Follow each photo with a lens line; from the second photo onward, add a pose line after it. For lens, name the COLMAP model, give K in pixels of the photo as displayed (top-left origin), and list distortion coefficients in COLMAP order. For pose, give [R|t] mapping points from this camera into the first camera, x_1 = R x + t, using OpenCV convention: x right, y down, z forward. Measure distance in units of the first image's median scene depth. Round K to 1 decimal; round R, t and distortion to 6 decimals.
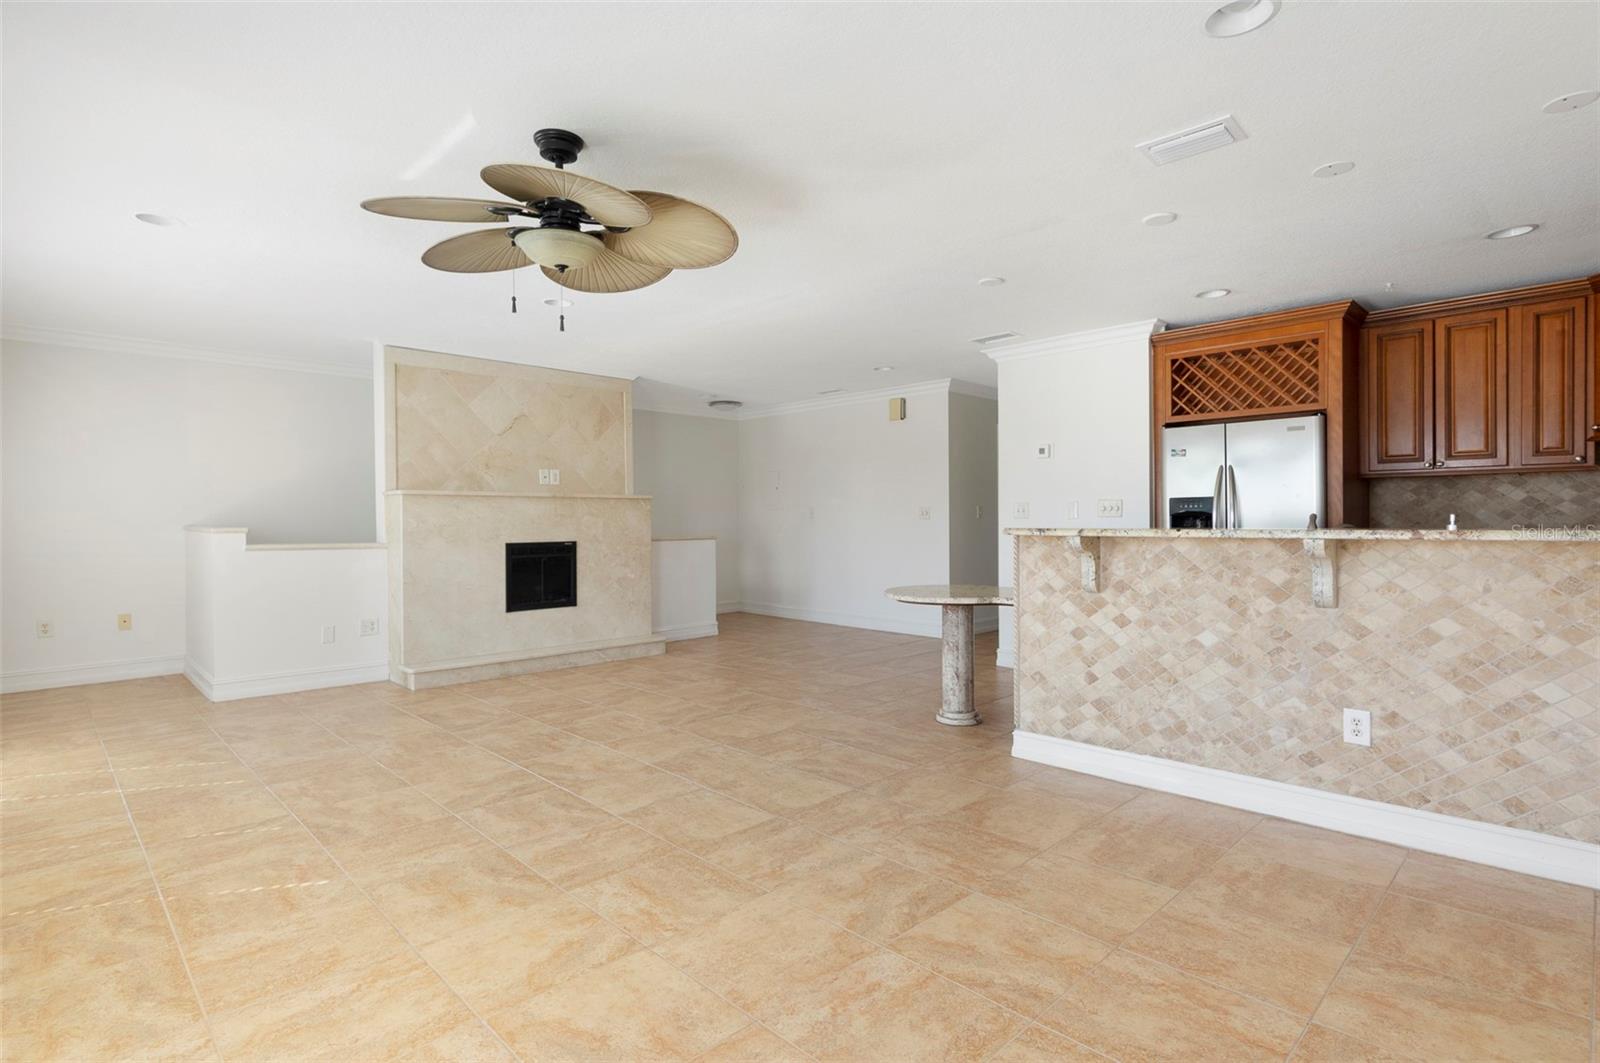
lens RADIAL K [[787.7, 0, 800.0], [0, 787.7, 531.5], [0, 0, 1]] dist [-0.000885, 0.001696]
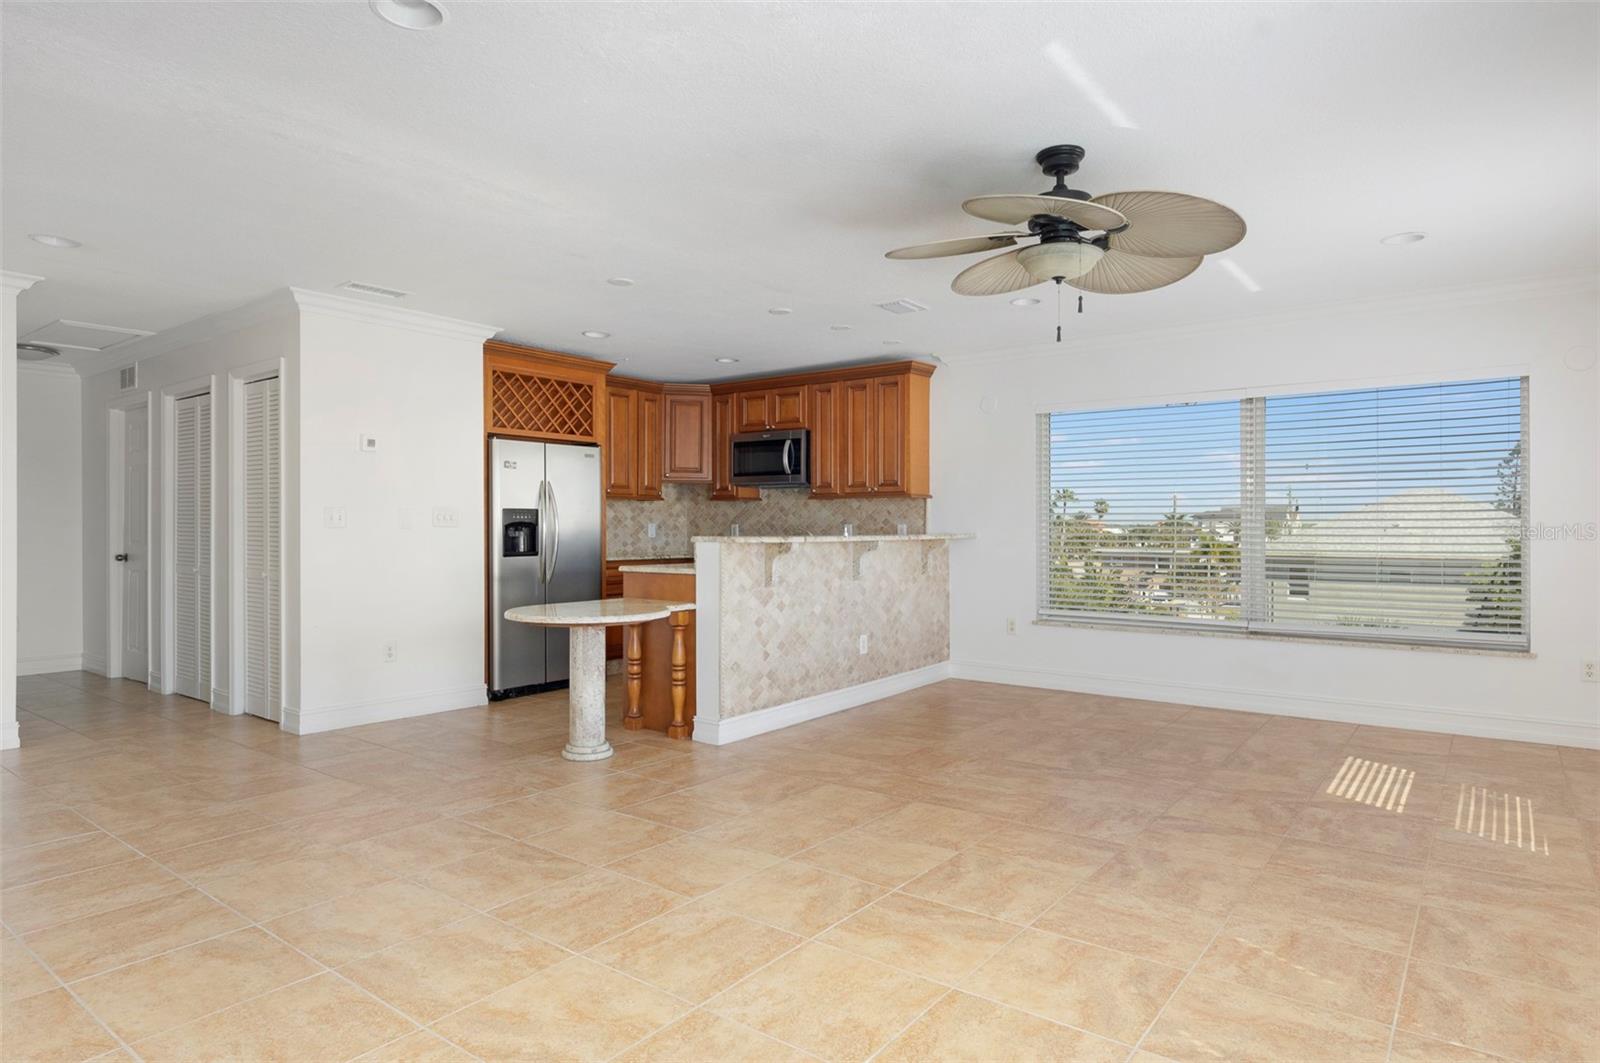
lens RADIAL K [[927.2, 0, 800.0], [0, 927.2, 531.5], [0, 0, 1]] dist [-0.004438, -0.003506]
pose [[-0.145374, 0.001111, 0.989376, -1.189187], [0.014649, 0.999892, 0.001029, -0.013742], [-0.989268, 0.014643, -0.145374, 1.249138]]
